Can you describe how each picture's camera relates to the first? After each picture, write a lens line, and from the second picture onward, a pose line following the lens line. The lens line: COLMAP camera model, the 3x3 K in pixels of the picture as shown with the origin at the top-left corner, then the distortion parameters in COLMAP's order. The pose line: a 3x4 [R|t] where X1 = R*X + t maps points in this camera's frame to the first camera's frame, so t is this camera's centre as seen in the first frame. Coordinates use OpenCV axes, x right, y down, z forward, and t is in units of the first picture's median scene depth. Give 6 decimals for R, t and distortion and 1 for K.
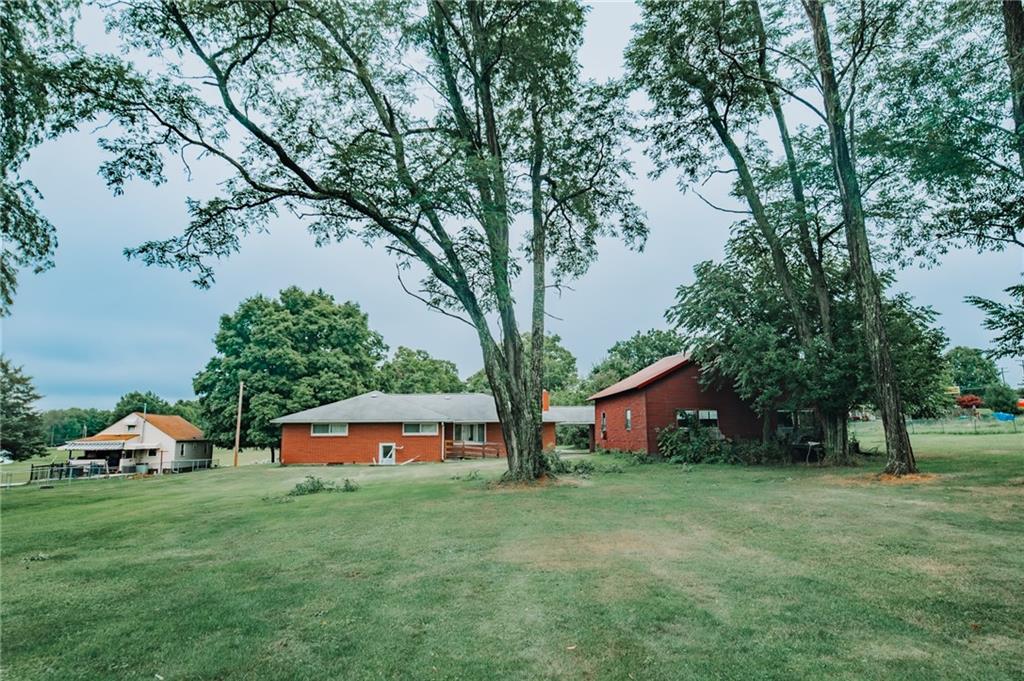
lens RADIAL K [[582.5, 0, 504.7], [0, 582.5, 333.5], [0, 0, 1]] dist [0.008813, 0.001060]
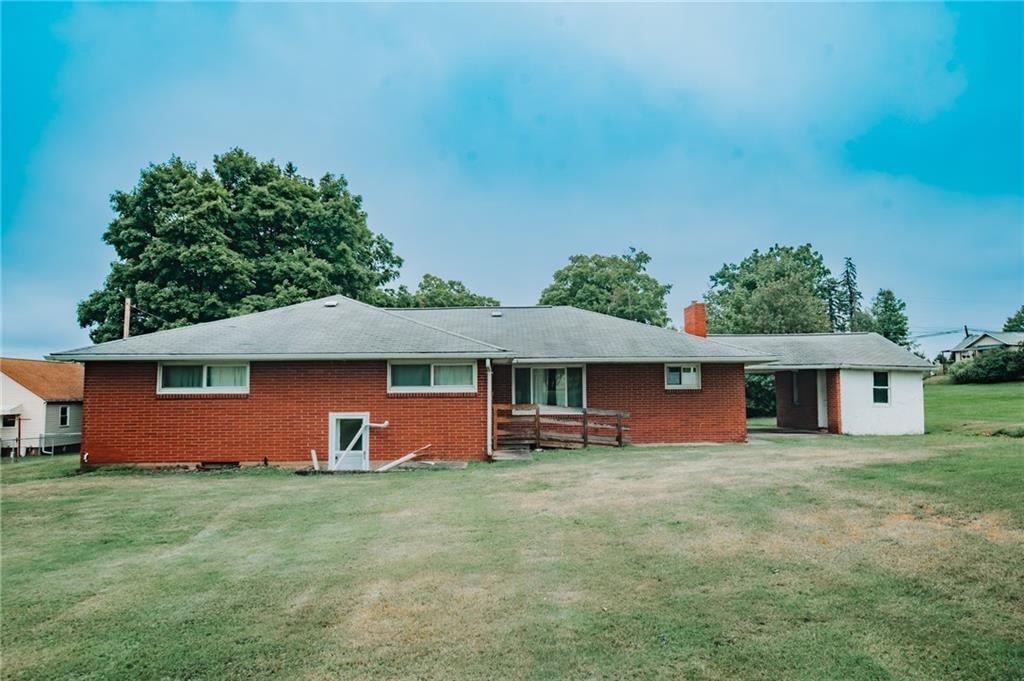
lens RADIAL K [[664.7, 0, 516.1], [0, 664.7, 334.8], [0, 0, 1]] dist [0.003536, -0.001327]
pose [[0.998399, -0.005095, -0.056334, -0.039307], [0.009876, 0.996339, 0.084920, 0.061274], [0.055695, -0.085340, 0.994794, 0.350497]]
